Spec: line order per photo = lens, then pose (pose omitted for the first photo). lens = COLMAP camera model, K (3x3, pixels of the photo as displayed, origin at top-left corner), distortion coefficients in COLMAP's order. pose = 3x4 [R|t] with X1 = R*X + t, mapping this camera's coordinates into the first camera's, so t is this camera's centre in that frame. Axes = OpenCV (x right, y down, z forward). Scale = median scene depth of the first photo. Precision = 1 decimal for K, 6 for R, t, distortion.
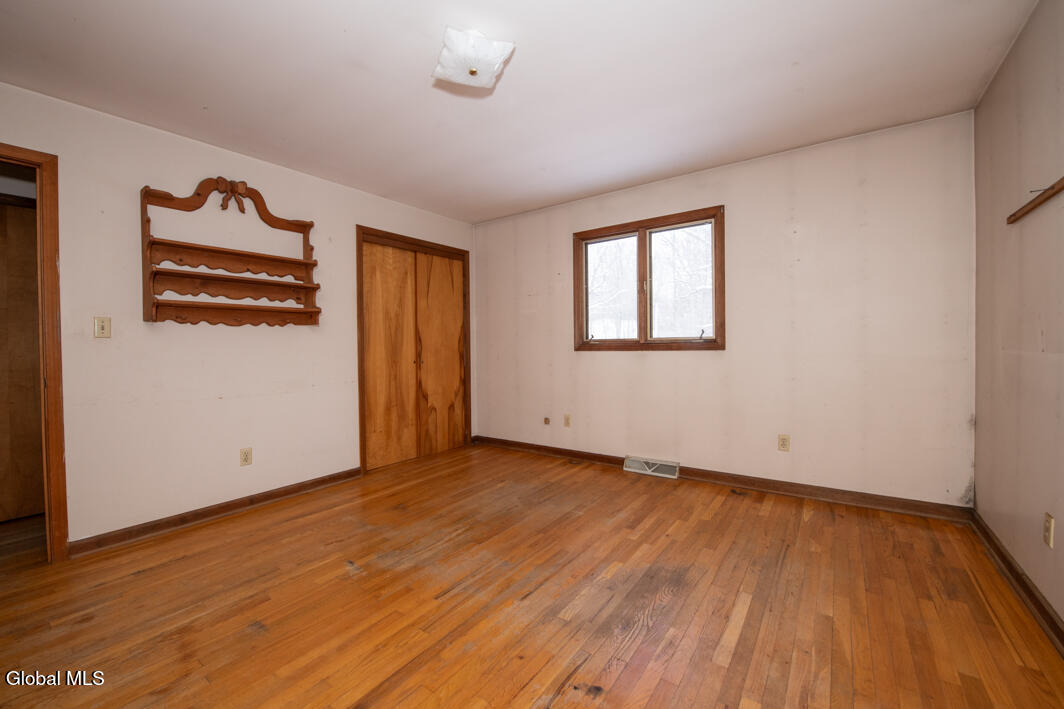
lens RADIAL K [[428.8, 0, 537.3], [0, 428.8, 350.5], [0, 0, 1]] dist [-0.017654, -0.000296]
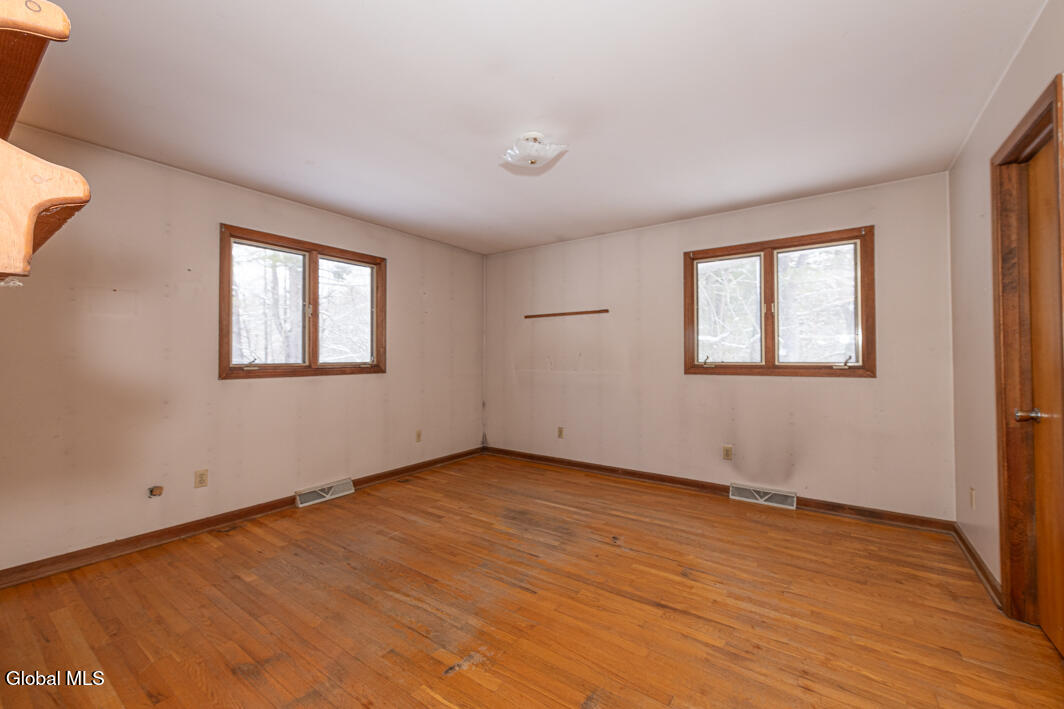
lens RADIAL K [[426.8, 0, 536.0], [0, 426.8, 350.8], [0, 0, 1]] dist [-0.017398, -0.000658]
pose [[0.001075, 0.025090, 0.999685, -0.993334], [0.025258, 0.999366, -0.025109, -0.021460], [-0.999680, 0.025277, 0.000441, 0.707981]]
